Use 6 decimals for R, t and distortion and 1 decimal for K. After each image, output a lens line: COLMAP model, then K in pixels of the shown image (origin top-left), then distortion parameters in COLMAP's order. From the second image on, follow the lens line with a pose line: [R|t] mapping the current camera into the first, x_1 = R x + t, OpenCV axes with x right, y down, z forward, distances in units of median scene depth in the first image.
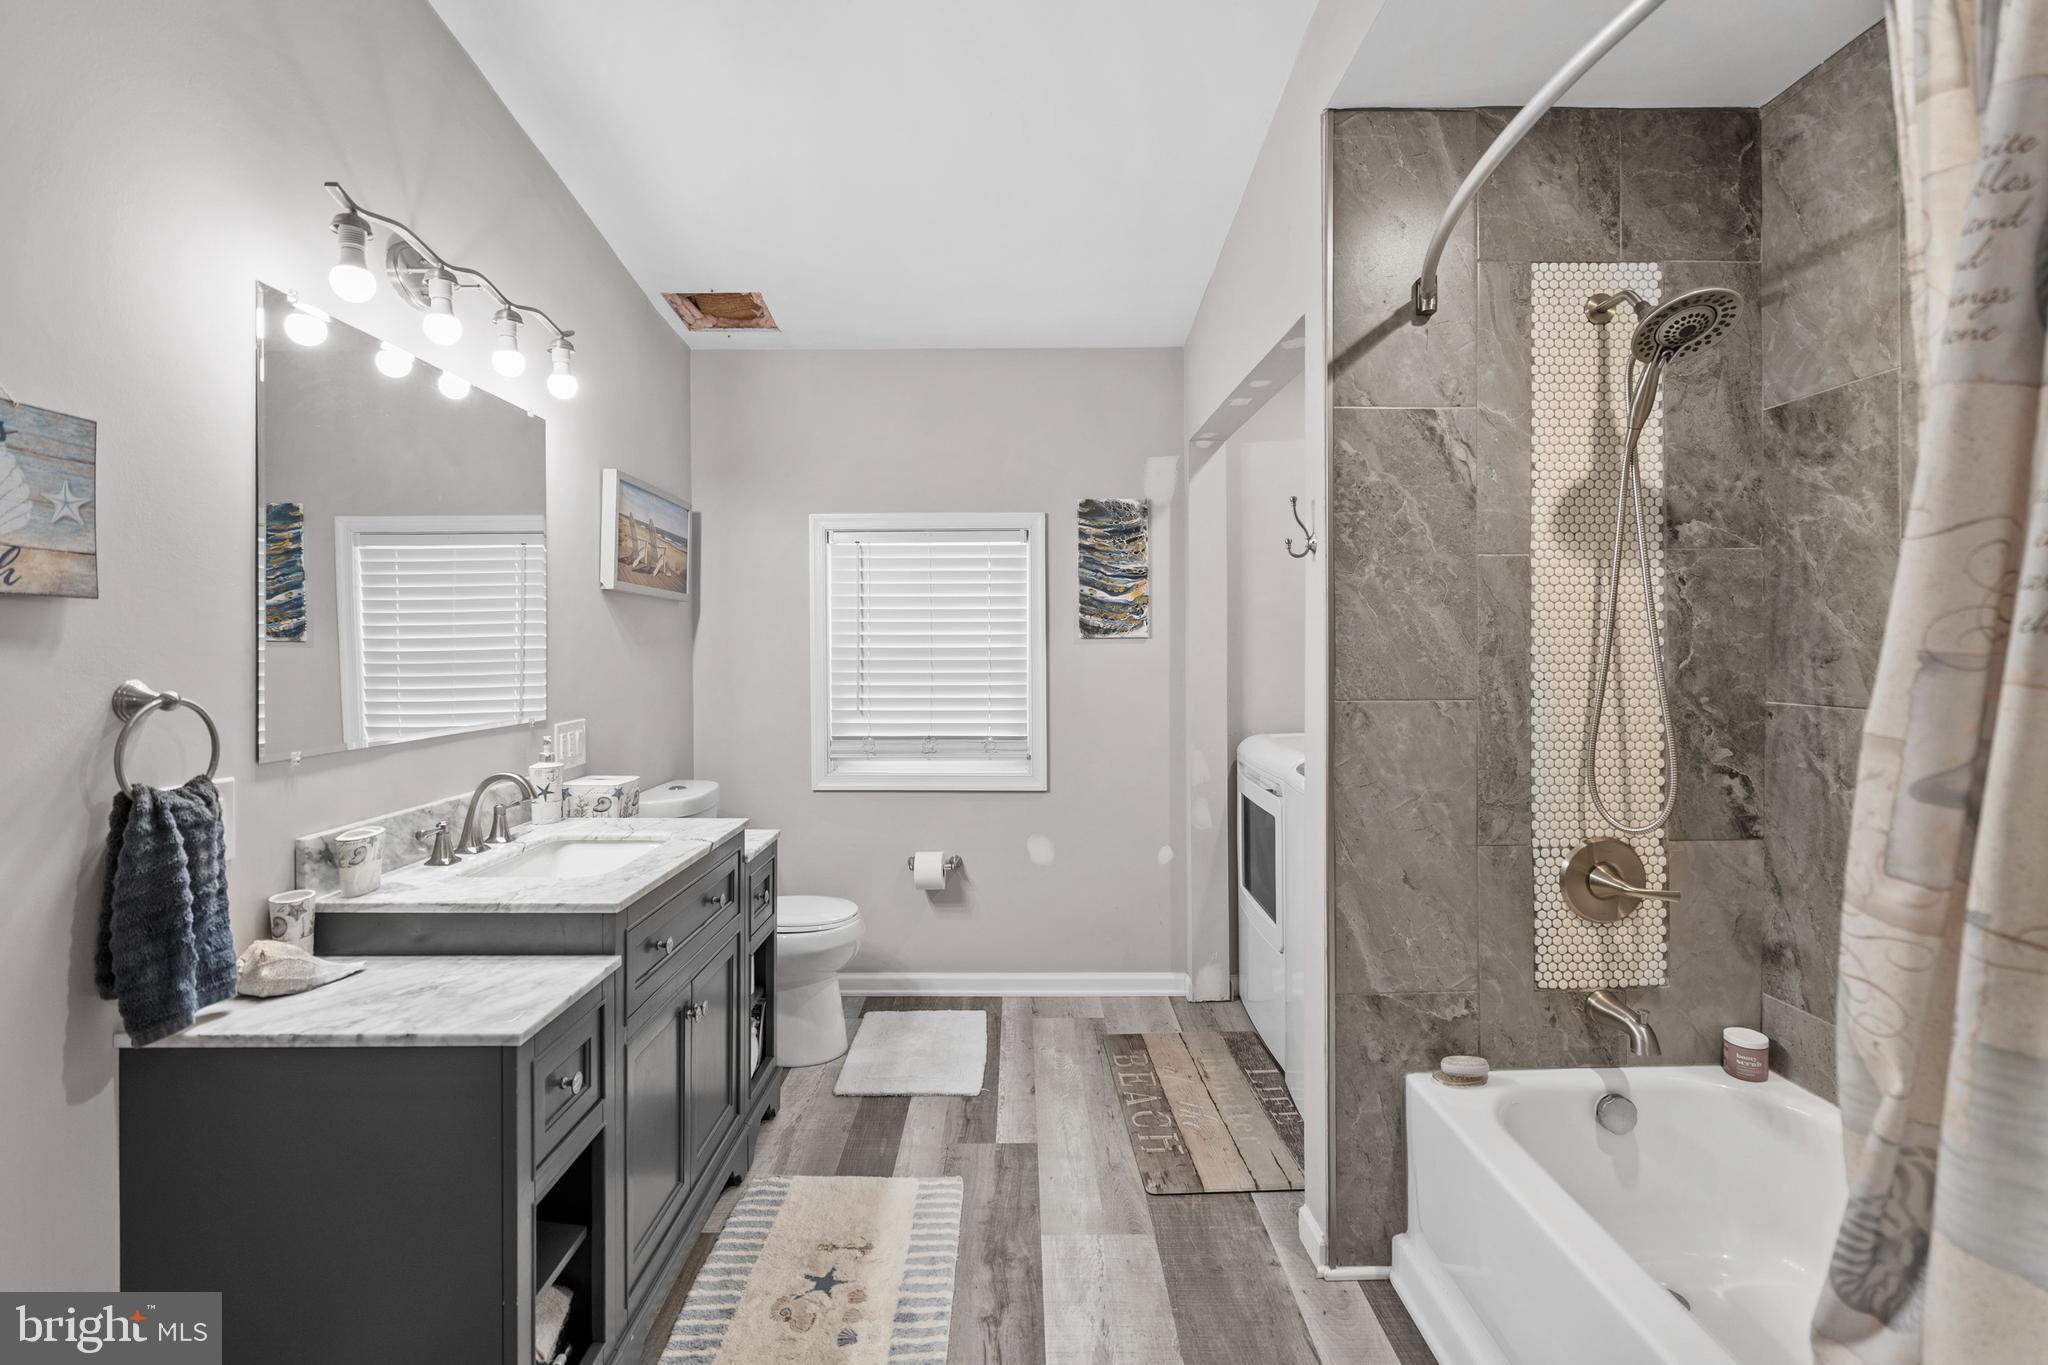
lens RADIAL K [[958.8, 0, 1024.7], [0, 958.8, 647.3], [0, 0, 1]] dist [-0.000212, 0.001301]
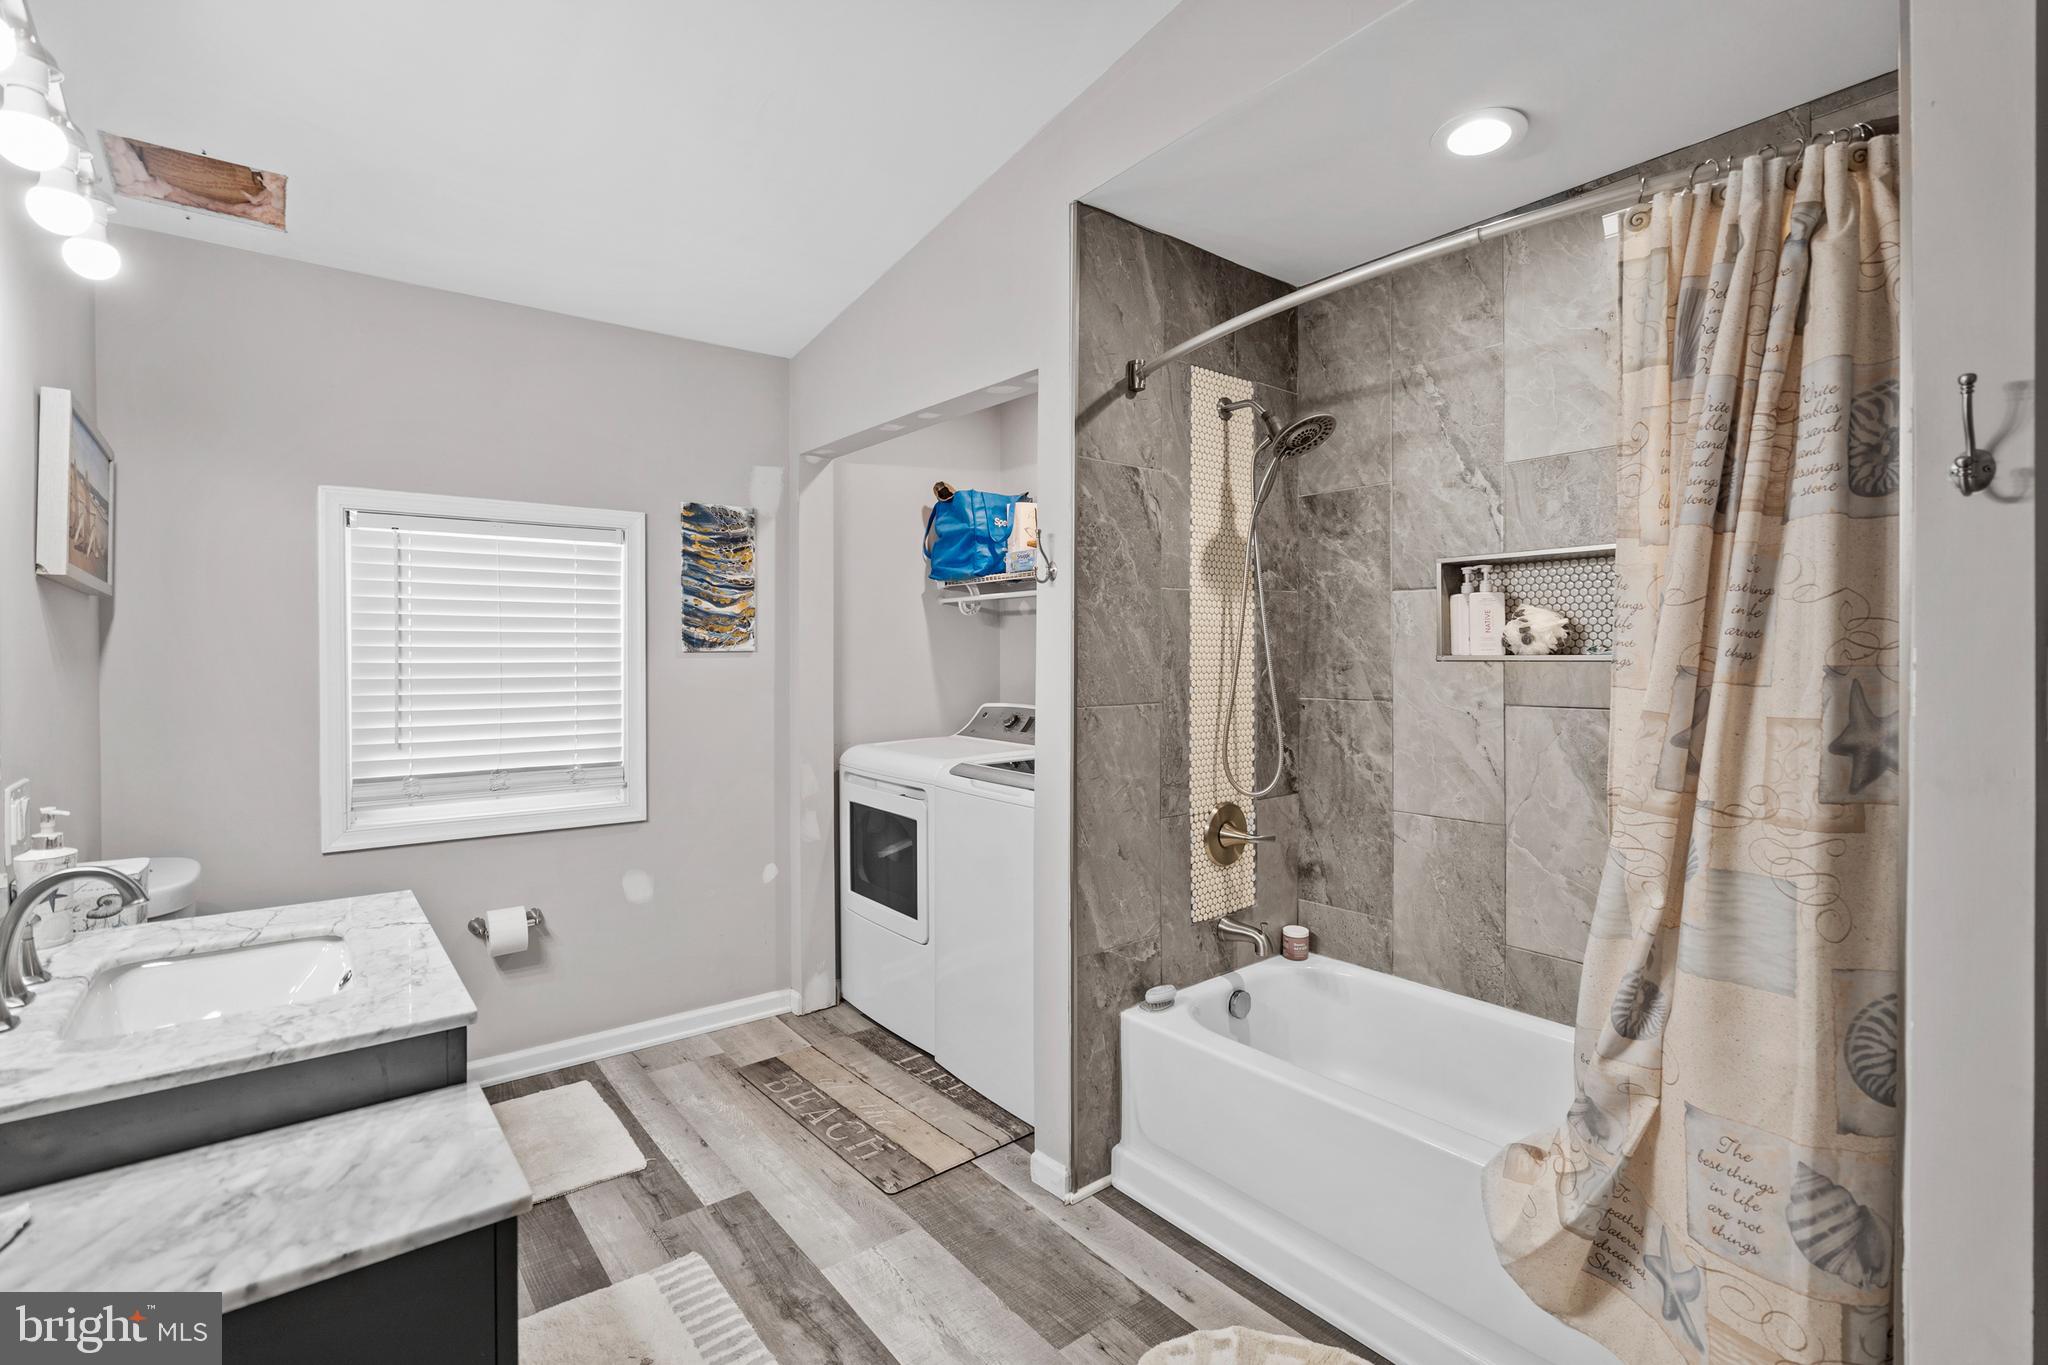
lens RADIAL K [[950.9, 0, 1037.1], [0, 950.9, 660.3], [0, 0, 1]] dist [-0.003865, 0.000766]
pose [[0.782891, -0.003413, 0.622150, -0.432793], [0.002453, 0.999994, 0.002398, -0.004729], [-0.622154, -0.000352, 0.782895, 0.121749]]
